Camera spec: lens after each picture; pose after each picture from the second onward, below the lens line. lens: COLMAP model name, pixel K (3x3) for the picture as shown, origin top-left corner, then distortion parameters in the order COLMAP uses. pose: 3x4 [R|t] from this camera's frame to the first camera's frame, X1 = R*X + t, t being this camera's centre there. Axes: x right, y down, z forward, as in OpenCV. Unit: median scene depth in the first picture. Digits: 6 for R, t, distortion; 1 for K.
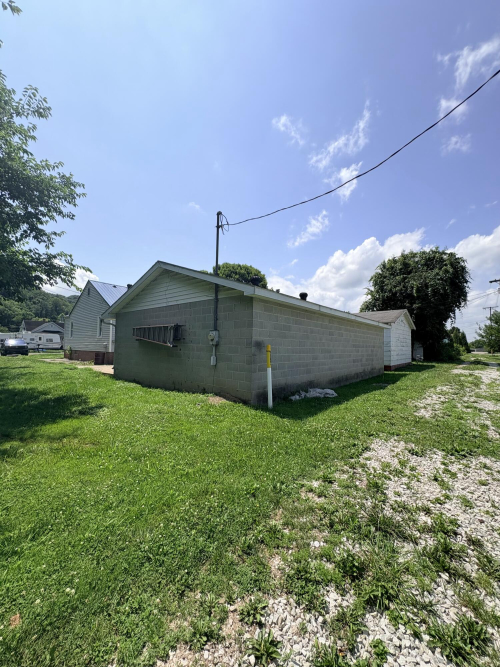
lens RADIAL K [[265.6, 0, 249.1], [0, 265.6, 333.0], [0, 0, 1]] dist [-0.000581, 0.000114]
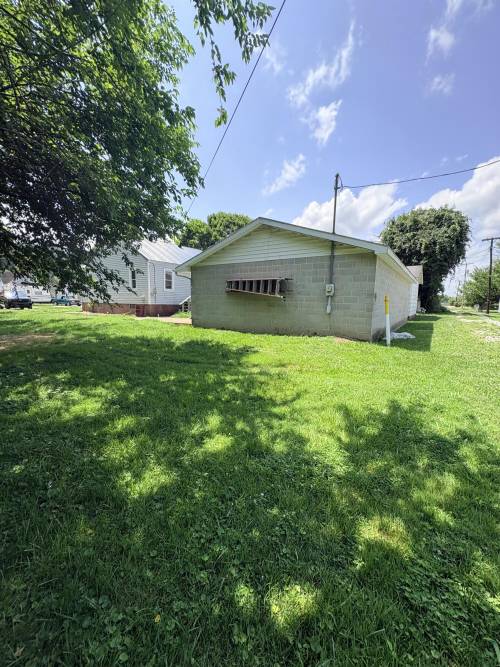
lens RADIAL K [[265.6, 0, 245.1], [0, 265.6, 329.3], [0, 0, 1]] dist [-0.000581, 0.000114]
pose [[0.995721, -0.009475, 0.091923, -0.557352], [-0.005146, 0.987500, 0.157532, 0.006336], [-0.092266, -0.157331, 0.983226, -0.131825]]
